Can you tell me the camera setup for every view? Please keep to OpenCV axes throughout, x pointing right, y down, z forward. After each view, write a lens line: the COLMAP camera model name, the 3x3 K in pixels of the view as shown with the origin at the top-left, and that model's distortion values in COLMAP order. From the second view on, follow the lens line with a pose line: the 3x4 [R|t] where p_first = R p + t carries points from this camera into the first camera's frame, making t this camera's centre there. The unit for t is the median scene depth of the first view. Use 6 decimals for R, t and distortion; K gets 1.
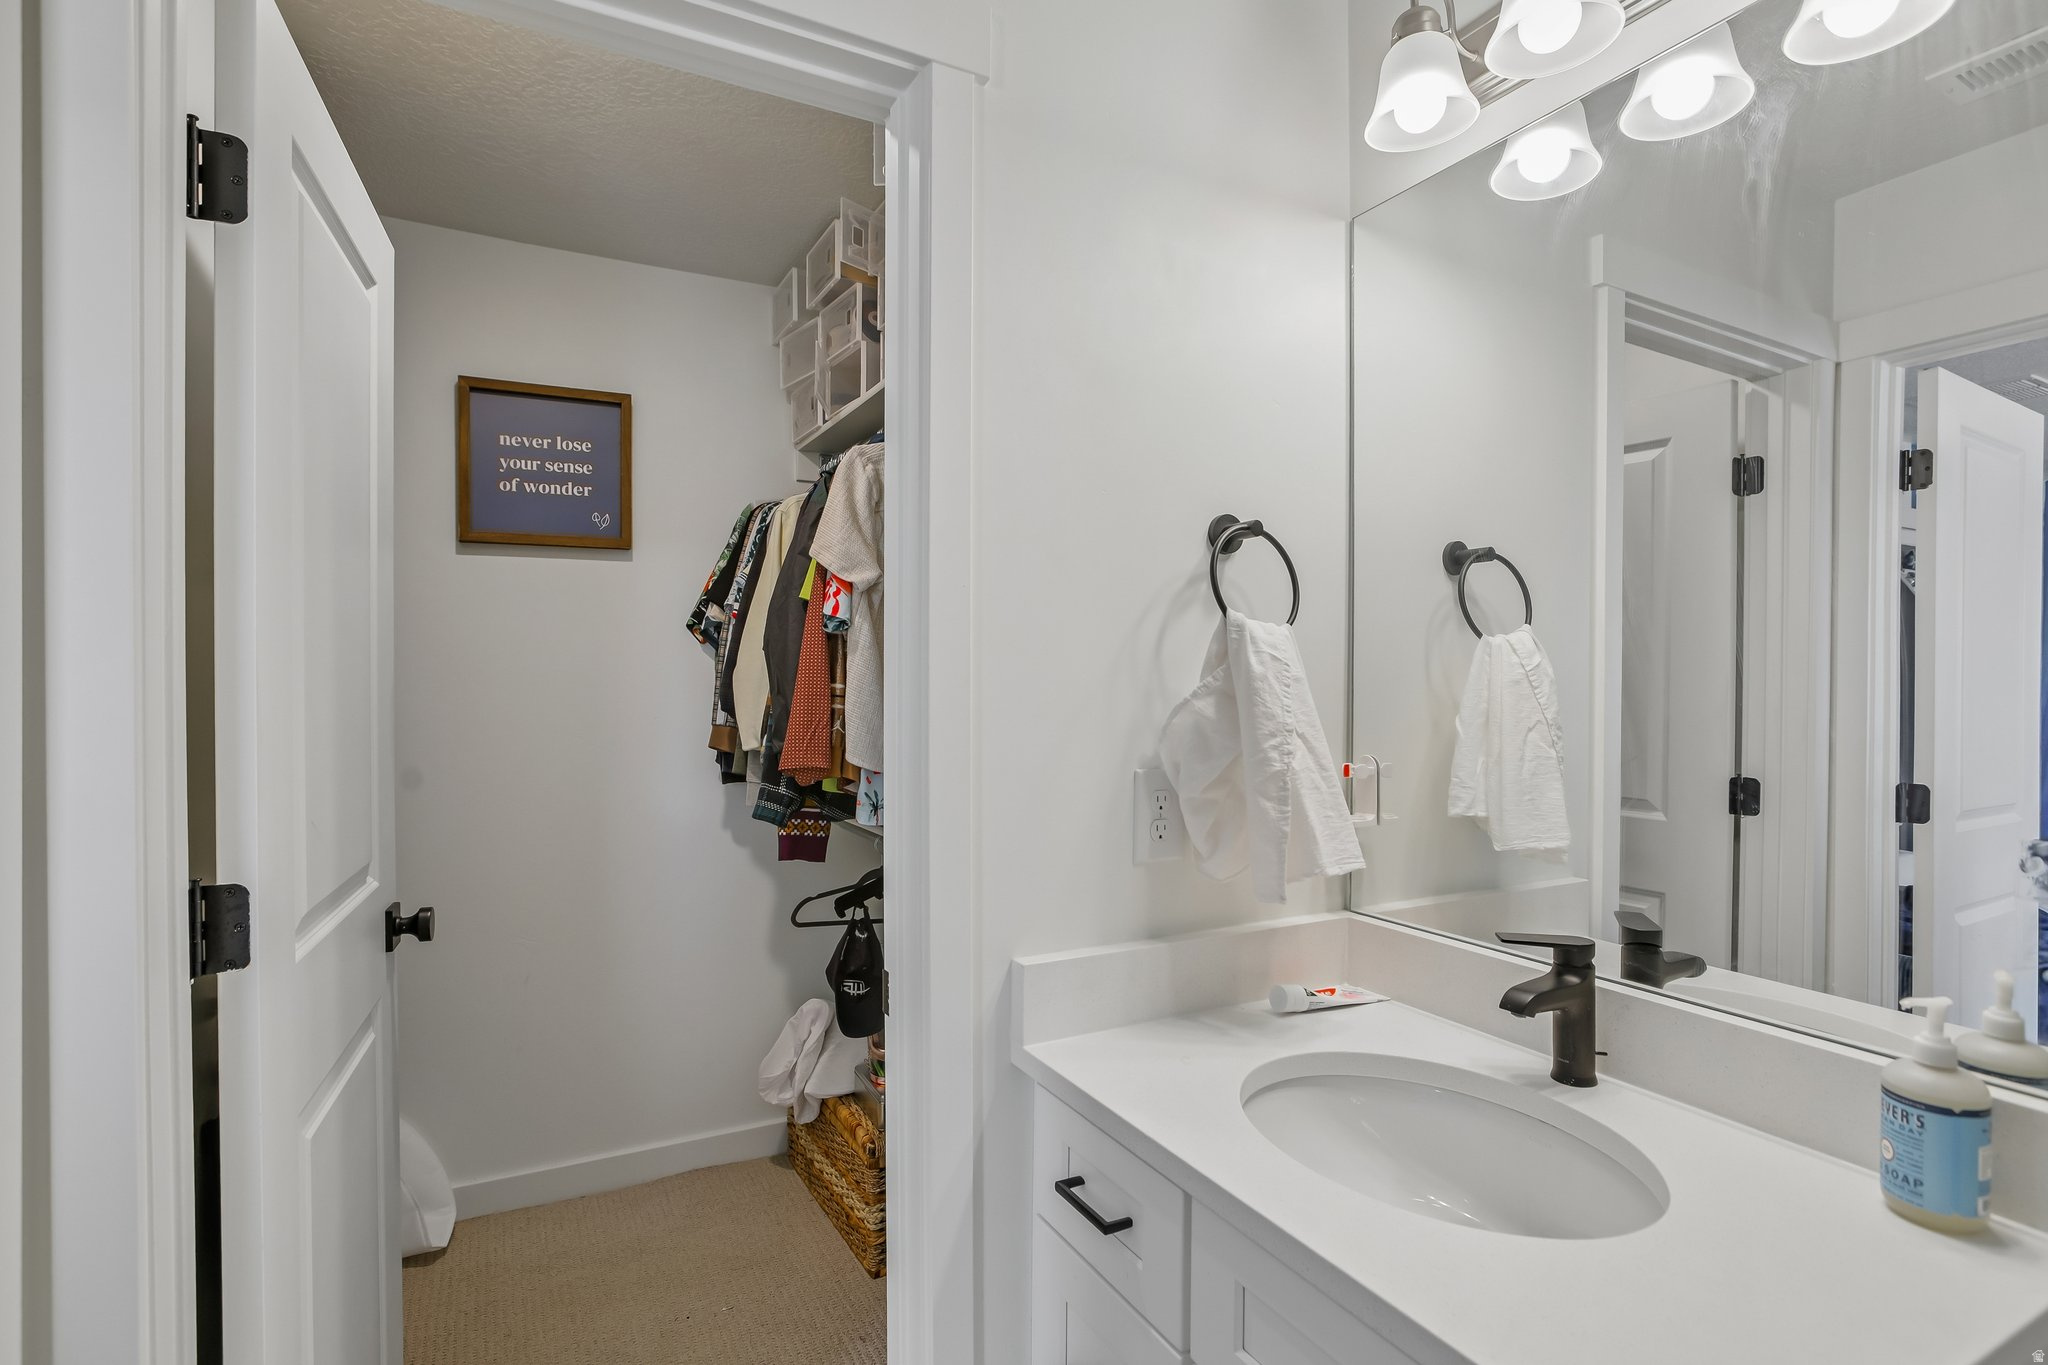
lens RADIAL K [[1037.0, 0, 1024.0], [0, 1037.0, 682.5], [0, 0, 1]] dist [-0.003381, 0.000249]
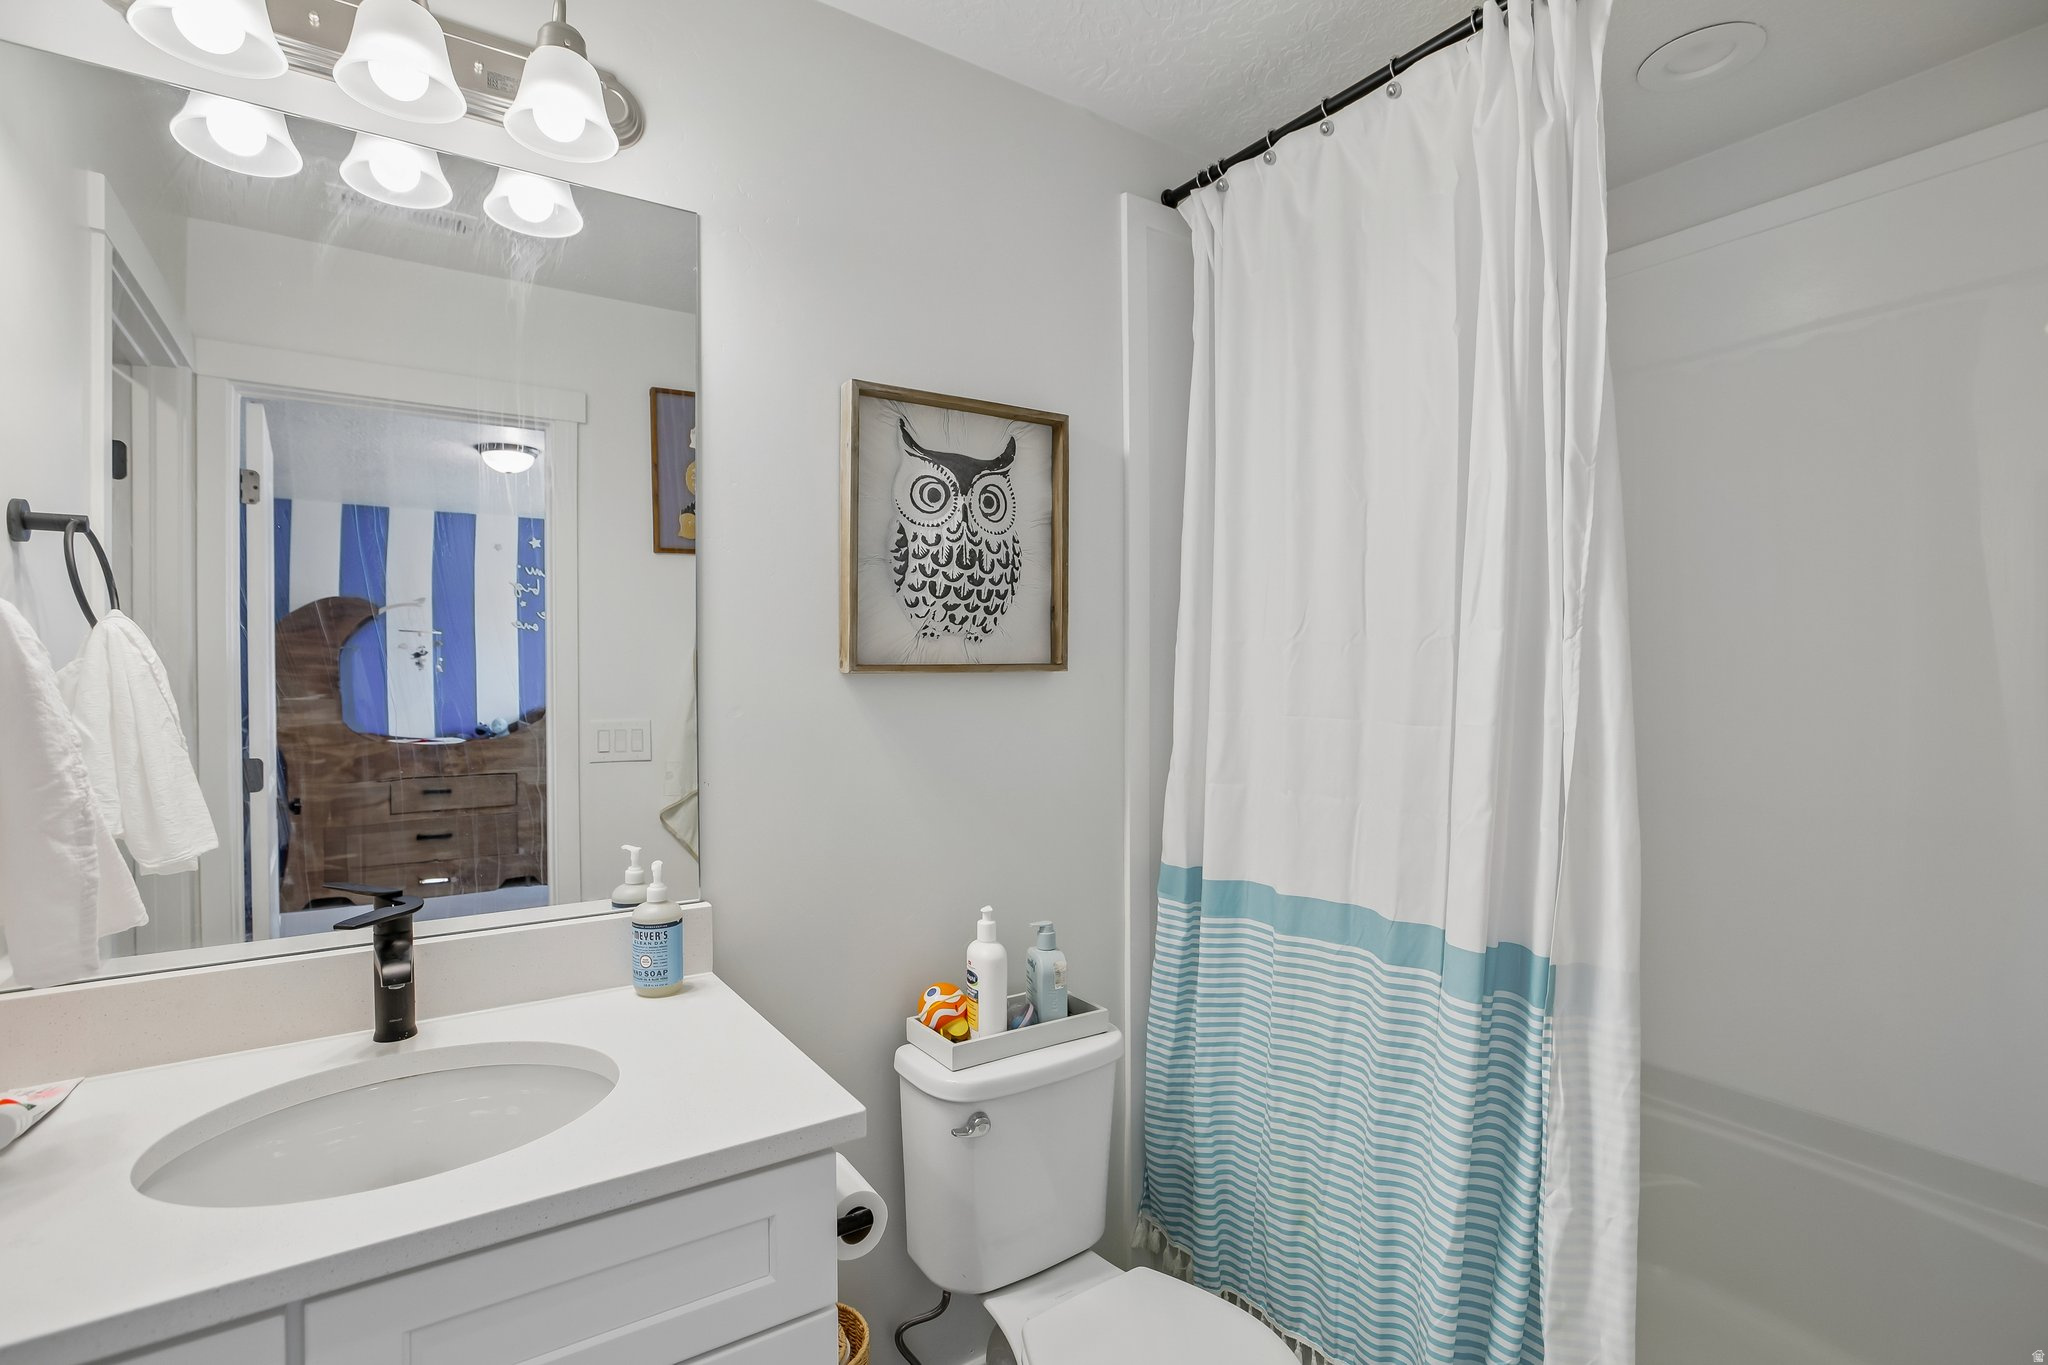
lens RADIAL K [[1037.0, 0, 1024.0], [0, 1037.0, 682.5], [0, 0, 1]] dist [-0.003381, 0.000249]
pose [[-0.121374, -0.020944, 0.992386, -0.568414], [0.006363, 0.999740, 0.021877, -0.010665], [-0.992587, 0.008970, -0.121209, 0.414896]]
